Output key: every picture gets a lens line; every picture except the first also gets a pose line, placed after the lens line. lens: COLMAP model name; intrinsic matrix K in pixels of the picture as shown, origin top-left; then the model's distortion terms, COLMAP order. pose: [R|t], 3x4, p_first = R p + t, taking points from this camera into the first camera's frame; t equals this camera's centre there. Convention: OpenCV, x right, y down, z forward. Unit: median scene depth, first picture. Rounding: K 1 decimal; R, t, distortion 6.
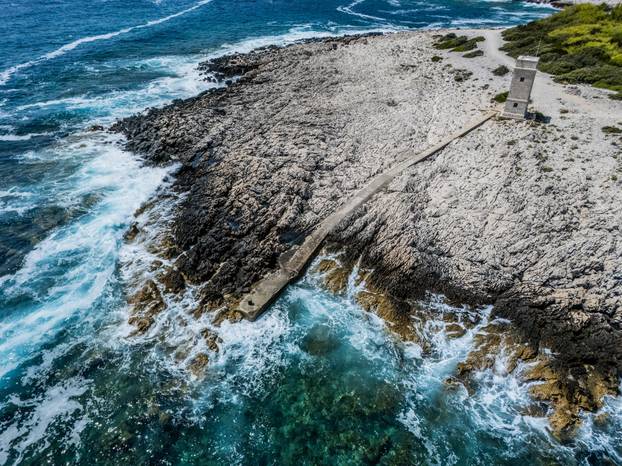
lens RADIAL K [[457.2, 0, 312.7], [0, 457.2, 234.1], [0, 0, 1]] dist [0.071656, -0.050089]
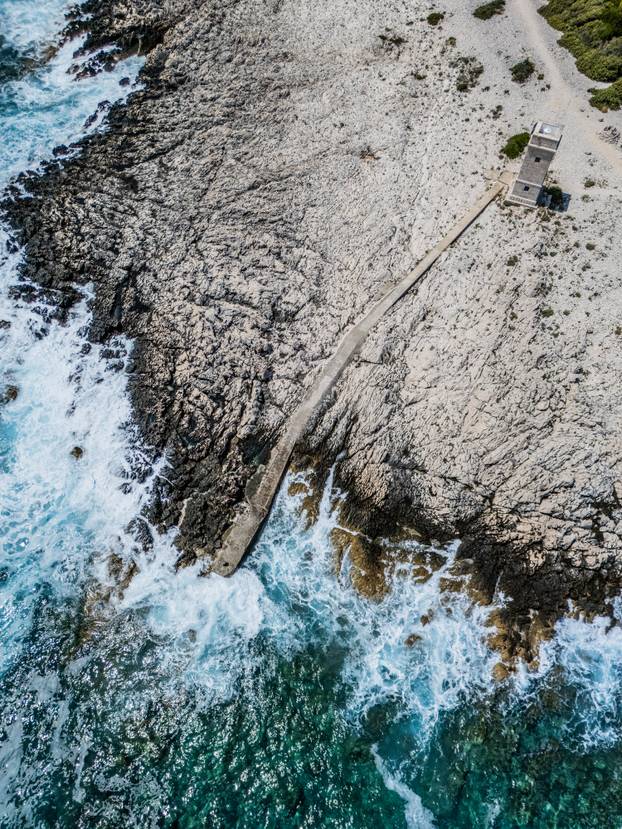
lens RADIAL K [[609.4, 0, 310.9], [0, 609.4, 414.0], [0, 0, 1]] dist [0.071656, -0.050089]
pose [[0.995859, -0.081657, 0.039955, 0.018885], [0.054989, 0.891070, 0.450522, -0.526419], [-0.072390, -0.446459, 0.891871, -0.051926]]
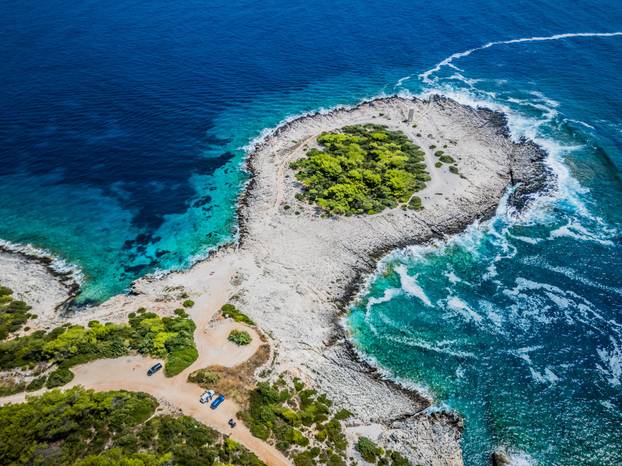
lens RADIAL K [[437.3, 0, 312.3], [0, 437.3, 236.6], [0, 0, 1]] dist [0.336474, -0.374943]
pose [[-0.958442, 0.182219, -0.219509, 2.977350], [-0.152085, 0.324630, 0.933534, -4.512049], [0.241367, 0.928122, -0.283427, 3.681267]]
